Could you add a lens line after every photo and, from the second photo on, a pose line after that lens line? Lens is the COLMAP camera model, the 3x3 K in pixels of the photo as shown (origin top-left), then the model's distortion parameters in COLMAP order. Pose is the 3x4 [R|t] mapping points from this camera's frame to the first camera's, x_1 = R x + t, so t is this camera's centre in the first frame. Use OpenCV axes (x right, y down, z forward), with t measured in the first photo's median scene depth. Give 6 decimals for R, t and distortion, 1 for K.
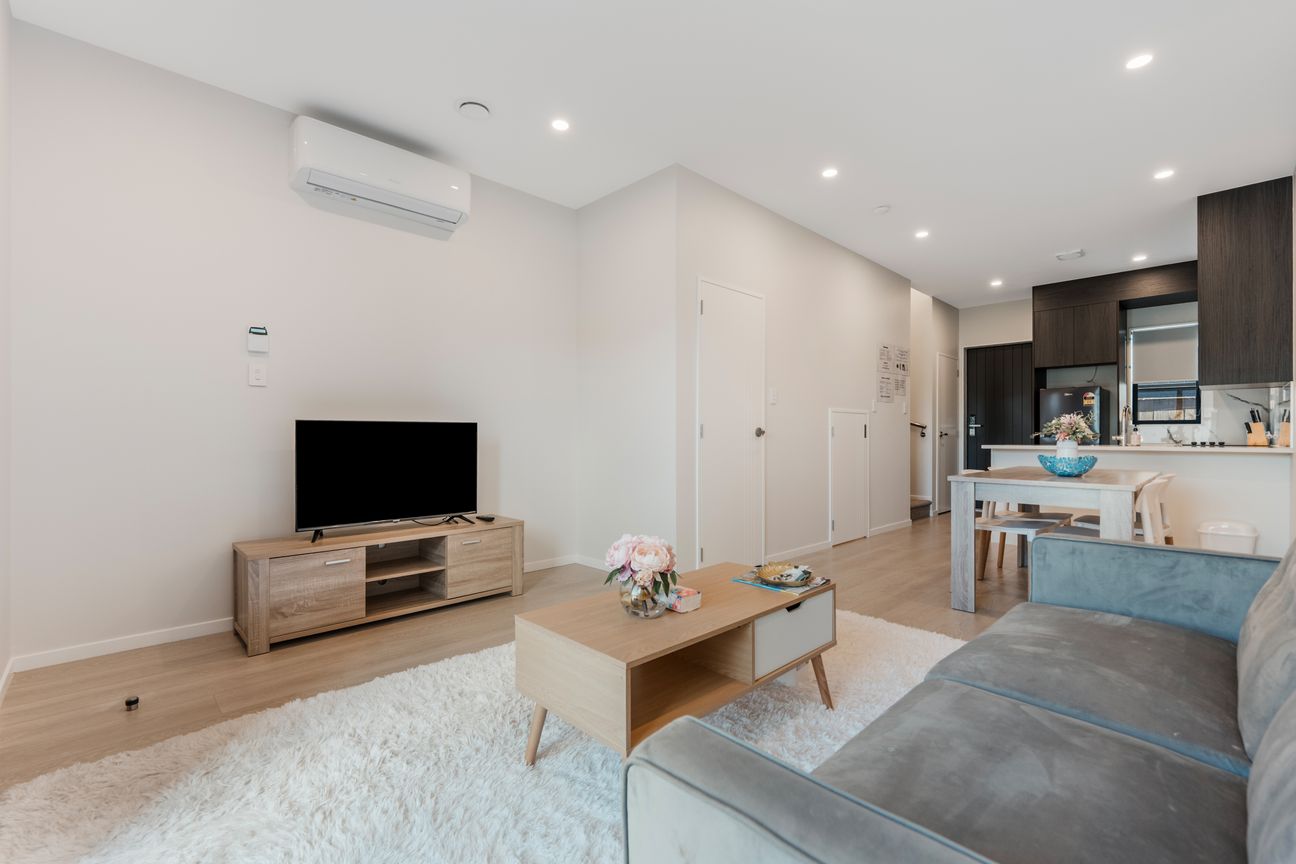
lens RADIAL K [[571.4, 0, 647.9], [0, 571.4, 433.0], [0, 0, 1]] dist [-0.002086, -0.000040]
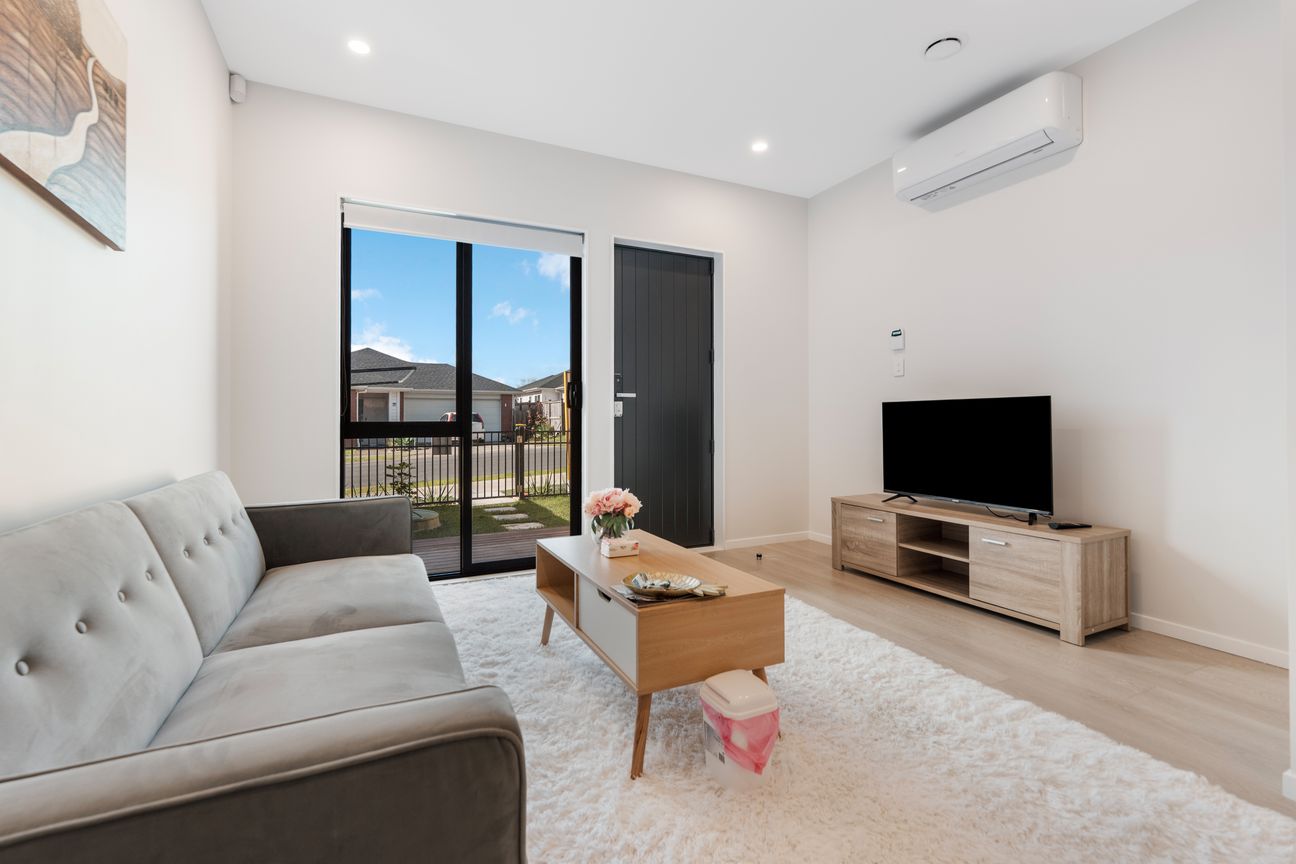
lens RADIAL K [[571.4, 0, 644.1], [0, 571.4, 418.4], [0, 0, 1]] dist [-0.002086, -0.000040]
pose [[-0.332502, -0.008277, -0.943066, 0.671161], [-0.001211, 0.999964, -0.008349, 0.021653], [0.943102, -0.001634, -0.332500, 0.841748]]
